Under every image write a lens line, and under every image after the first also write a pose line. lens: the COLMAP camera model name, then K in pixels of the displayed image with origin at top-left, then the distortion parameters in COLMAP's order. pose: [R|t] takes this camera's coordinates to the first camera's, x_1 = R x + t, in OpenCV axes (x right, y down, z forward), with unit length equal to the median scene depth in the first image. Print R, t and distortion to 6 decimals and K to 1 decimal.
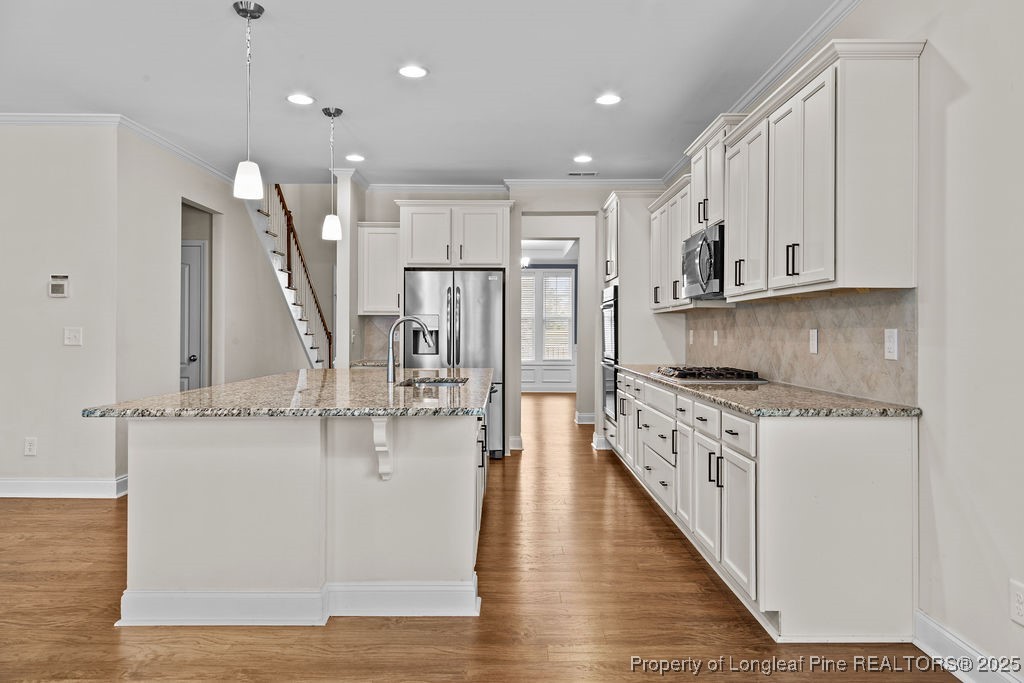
lens RADIAL K [[685.6, 0, 510.8], [0, 685.6, 339.3], [0, 0, 1]] dist [0.005627, 0.002288]
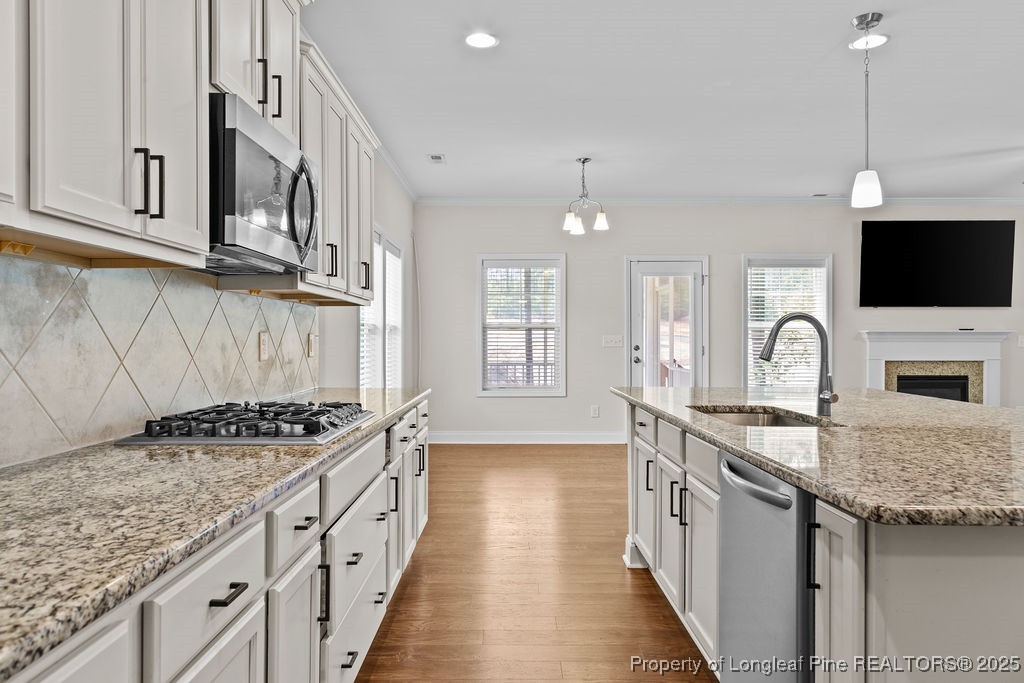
lens RADIAL K [[685.6, 0, 510.8], [0, 685.6, 339.3], [0, 0, 1]] dist [0.005627, 0.002288]
pose [[-0.999965, -0.005456, 0.006397, 0.156945], [-0.005376, 0.999908, 0.012418, -0.021966], [-0.006464, 0.012384, -0.999902, 2.269542]]
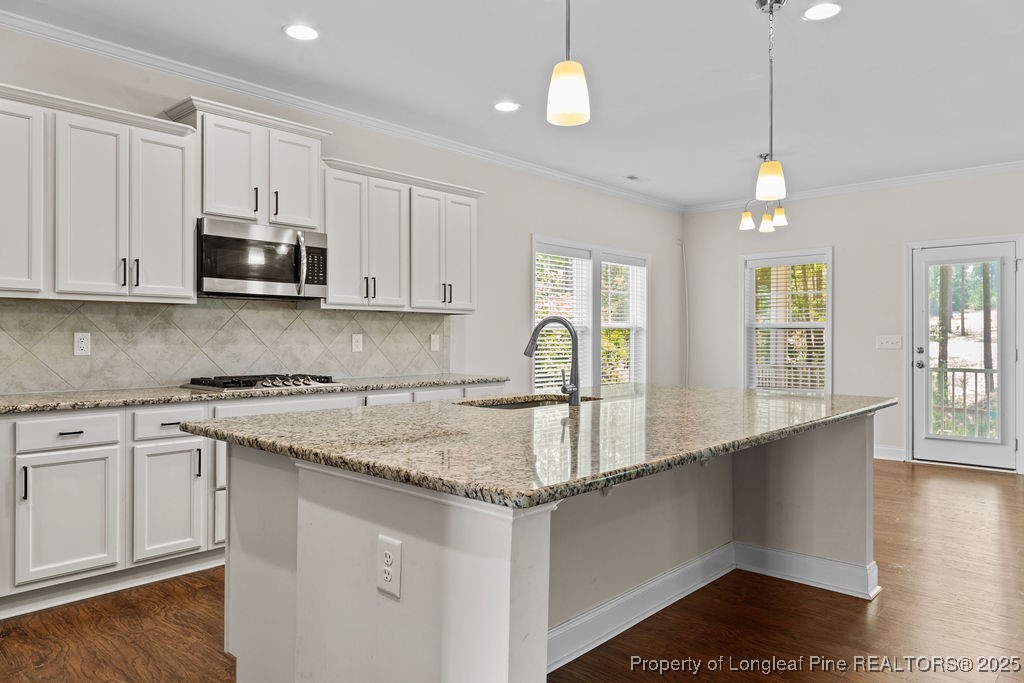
lens RADIAL K [[695.3, 0, 514.2], [0, 695.3, 336.3], [0, 0, 1]] dist [0.009587, 0.000767]
pose [[-0.735625, -0.002373, 0.677385, -0.882541], [0.002465, 0.999978, 0.006180, -0.022066], [-0.677384, 0.006216, -0.735603, 2.207134]]
